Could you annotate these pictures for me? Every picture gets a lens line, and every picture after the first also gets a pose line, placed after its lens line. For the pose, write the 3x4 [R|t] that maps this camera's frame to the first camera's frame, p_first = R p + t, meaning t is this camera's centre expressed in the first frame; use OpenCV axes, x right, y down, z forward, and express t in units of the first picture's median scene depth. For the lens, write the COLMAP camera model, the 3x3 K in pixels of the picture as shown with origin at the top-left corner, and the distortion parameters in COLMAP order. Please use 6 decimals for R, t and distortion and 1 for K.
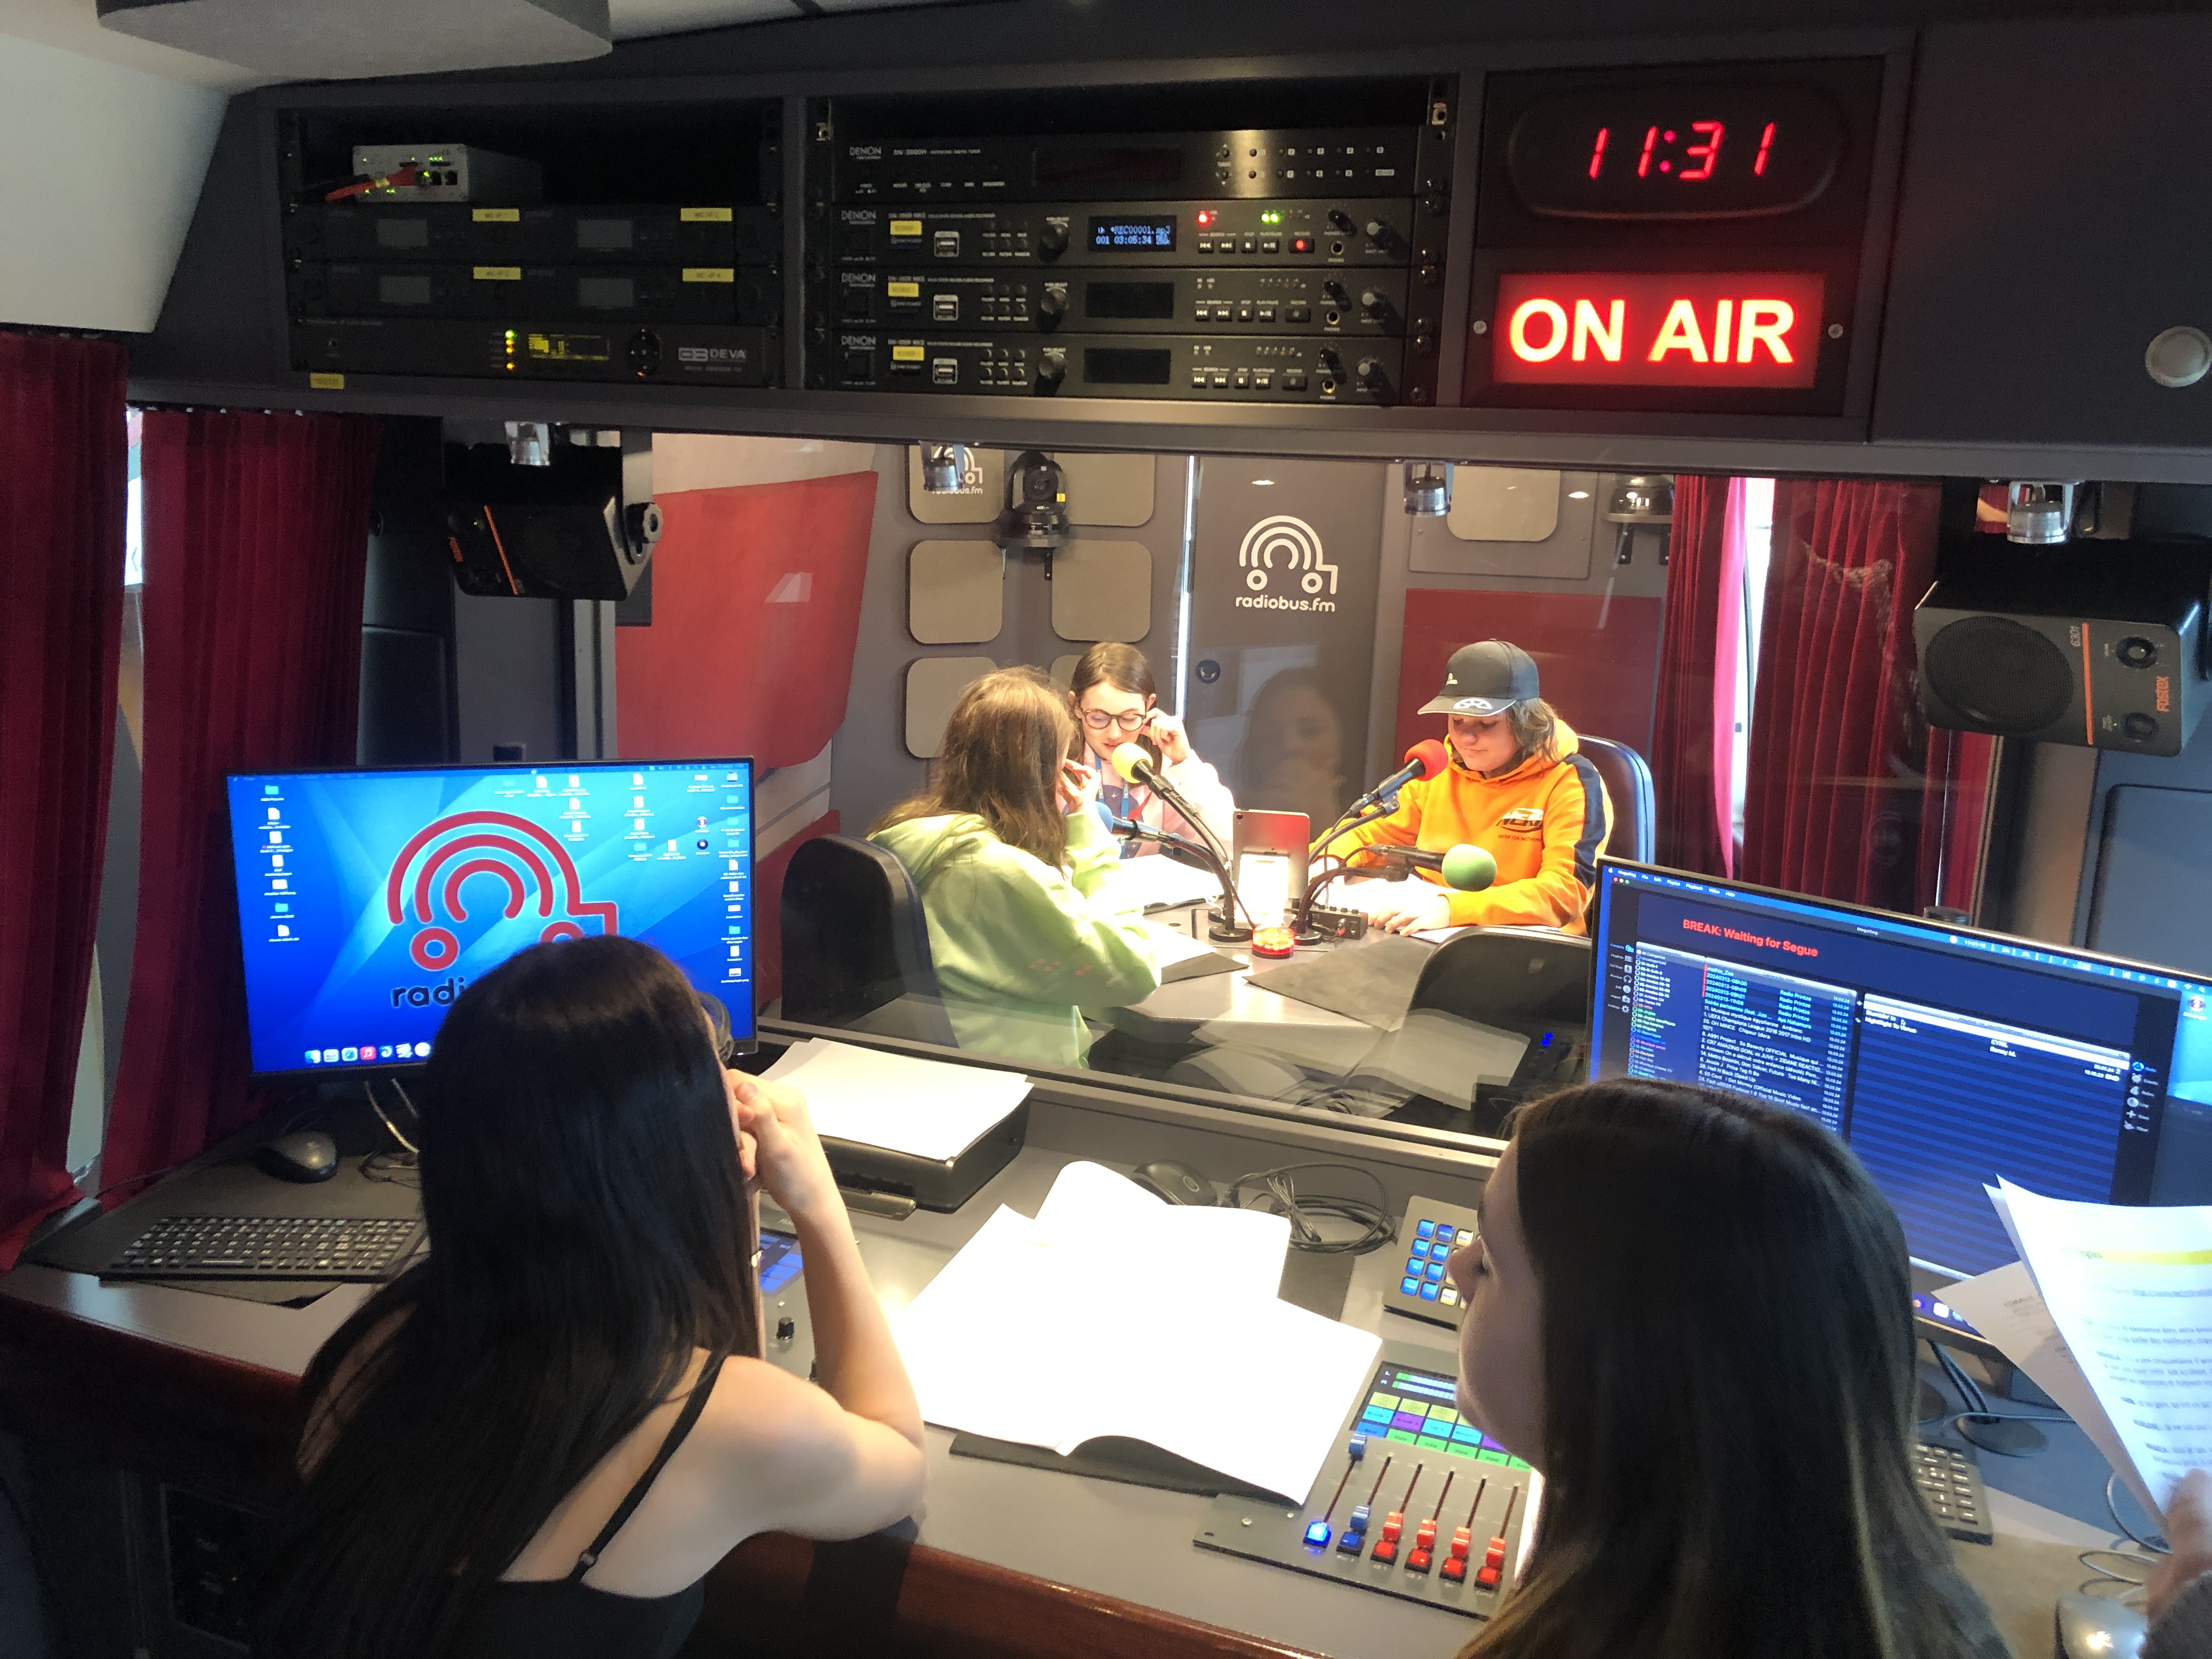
lens RADIAL K [[1802.2, 0, 1120.4], [0, 1802.2, 810.7], [0, 0, 1]] dist [0.014188, 0.005127]
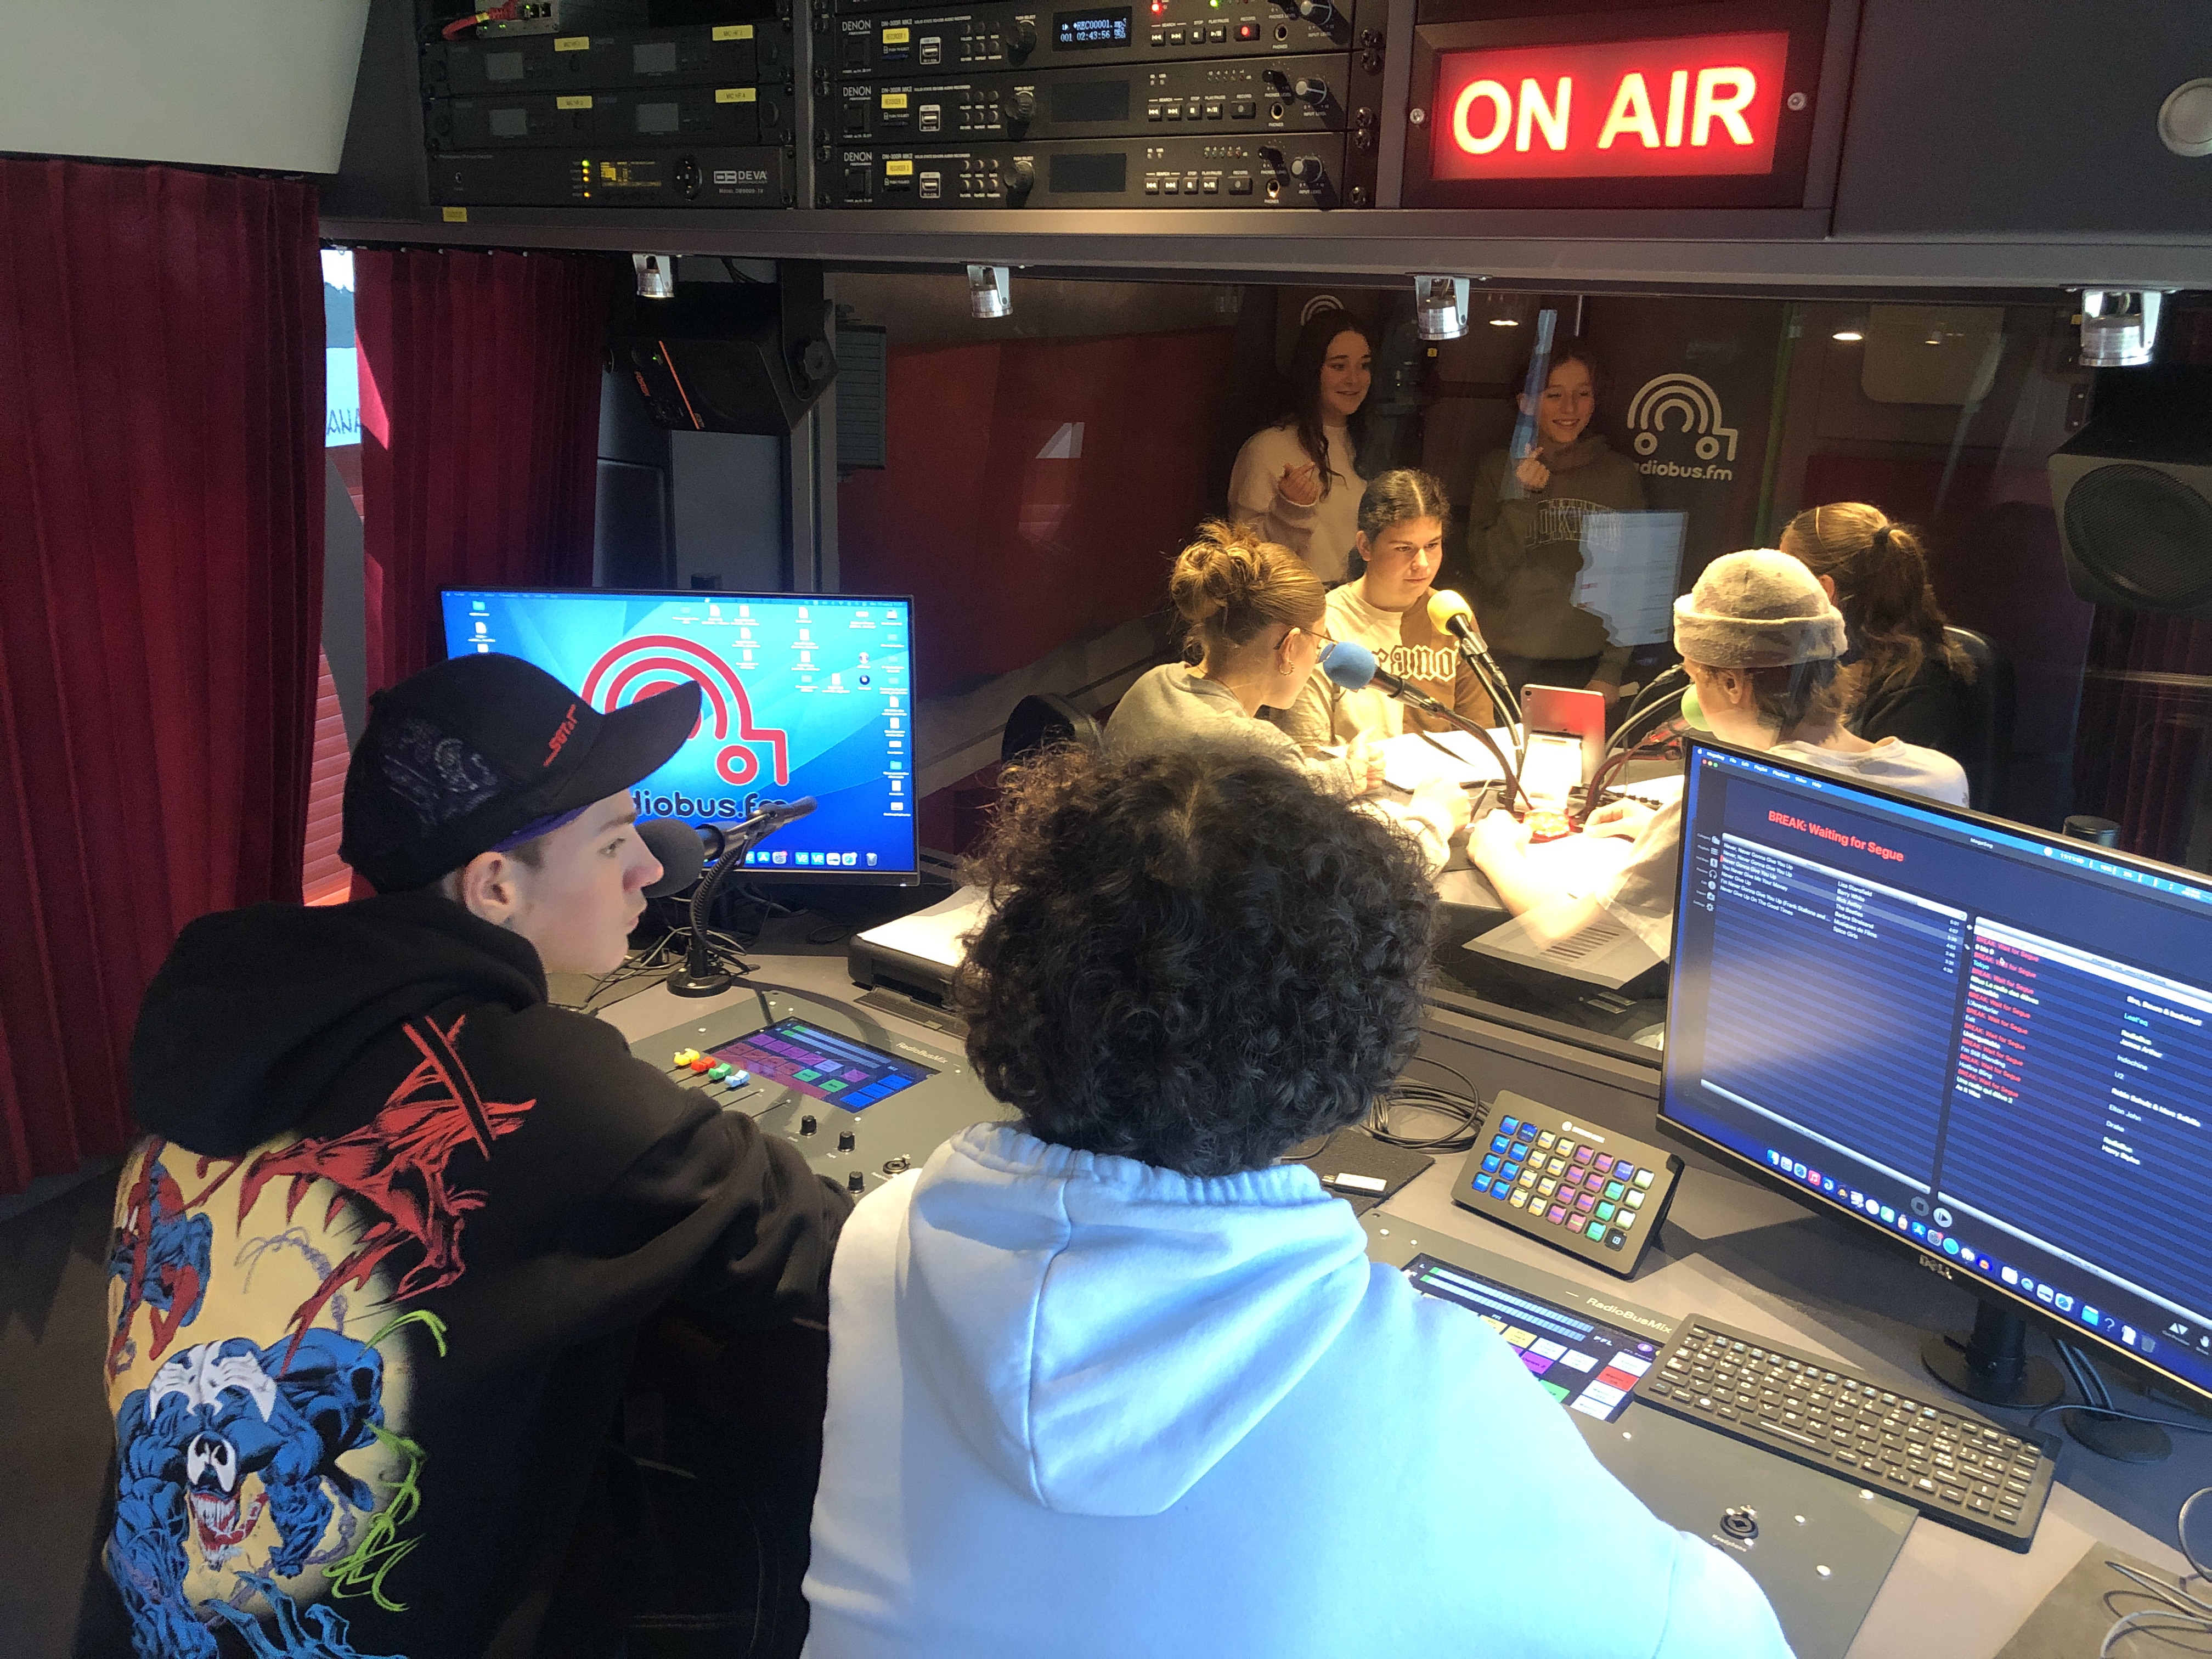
lens RADIAL K [[1802.2, 0, 1116.7], [0, 1802.2, 824.8], [0, 0, 1]] dist [0.014188, 0.005127]
pose [[0.958970, 0.074206, -0.273625, 0.262489], [-0.053242, 0.995103, 0.083274, 0.010988], [0.278464, -0.065290, 0.958225, 0.066683]]
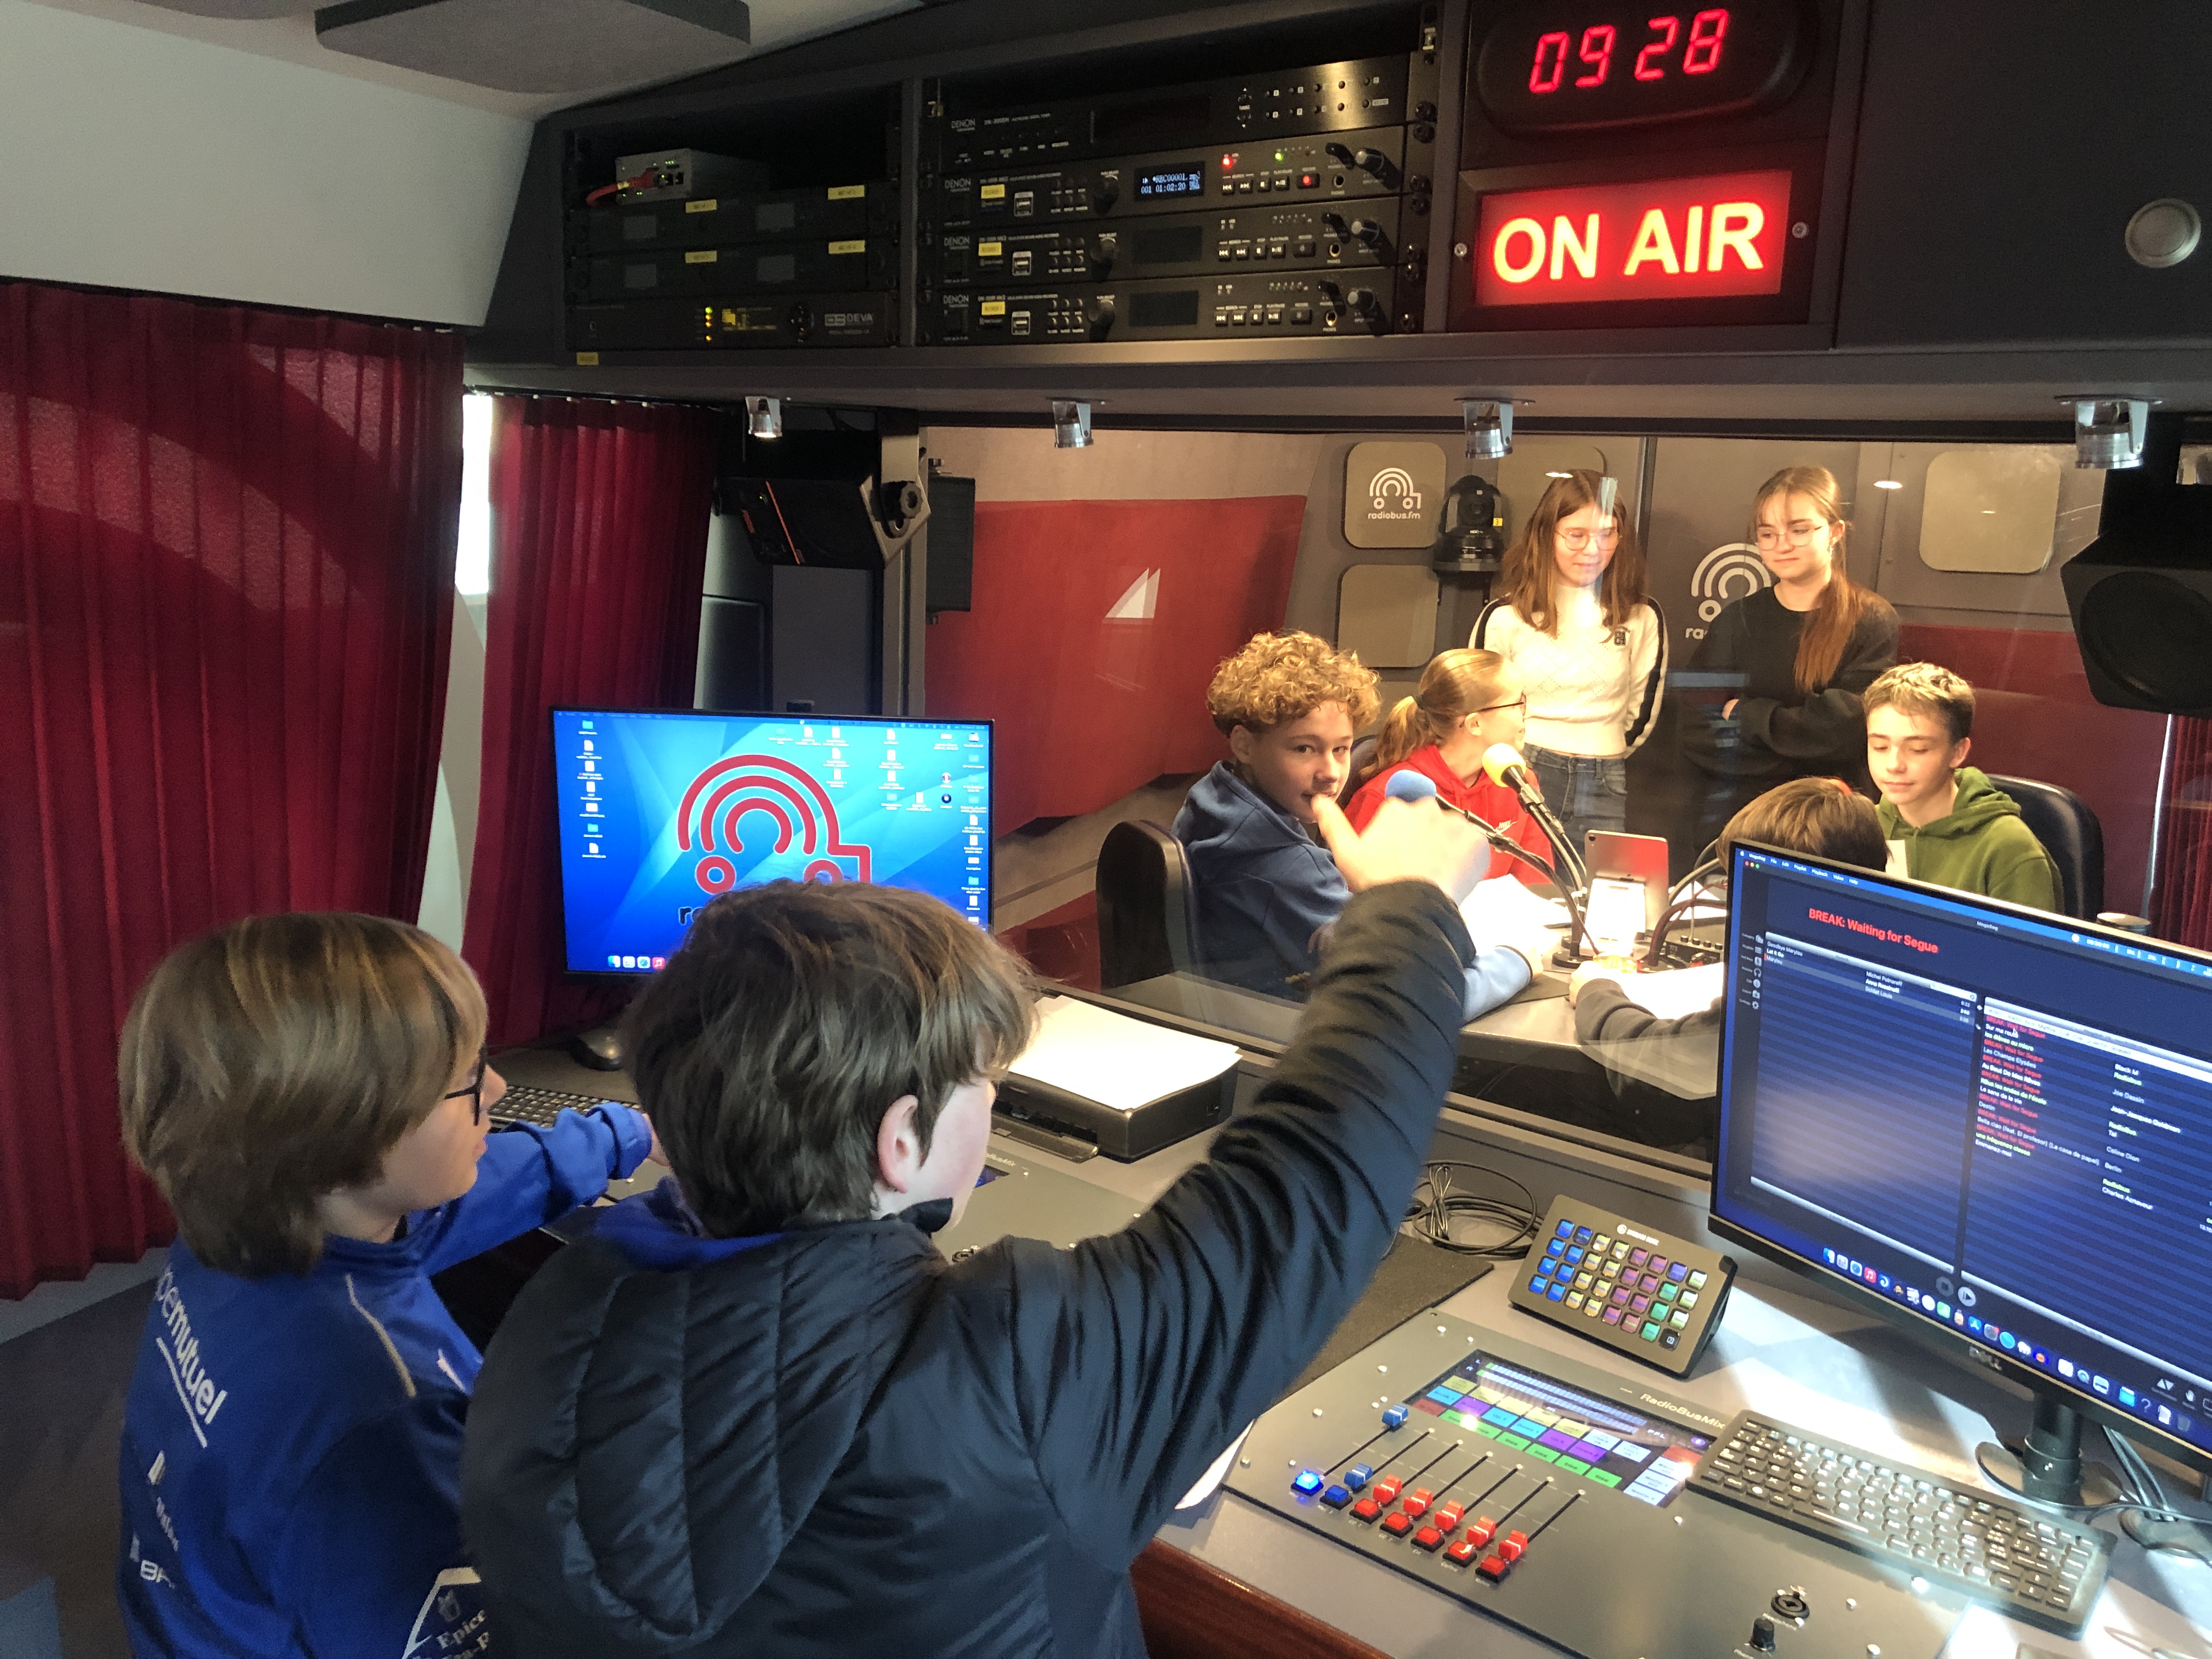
lens RADIAL K [[1802.2, 0, 1120.1], [0, 1802.2, 820.2], [0, 0, 1]] dist [0.014188, 0.005127]
pose [[0.946235, 0.058873, -0.318076, 0.285334], [-0.067720, 0.997563, -0.016818, 0.057851], [0.316311, 0.037454, 0.947916, 0.014562]]
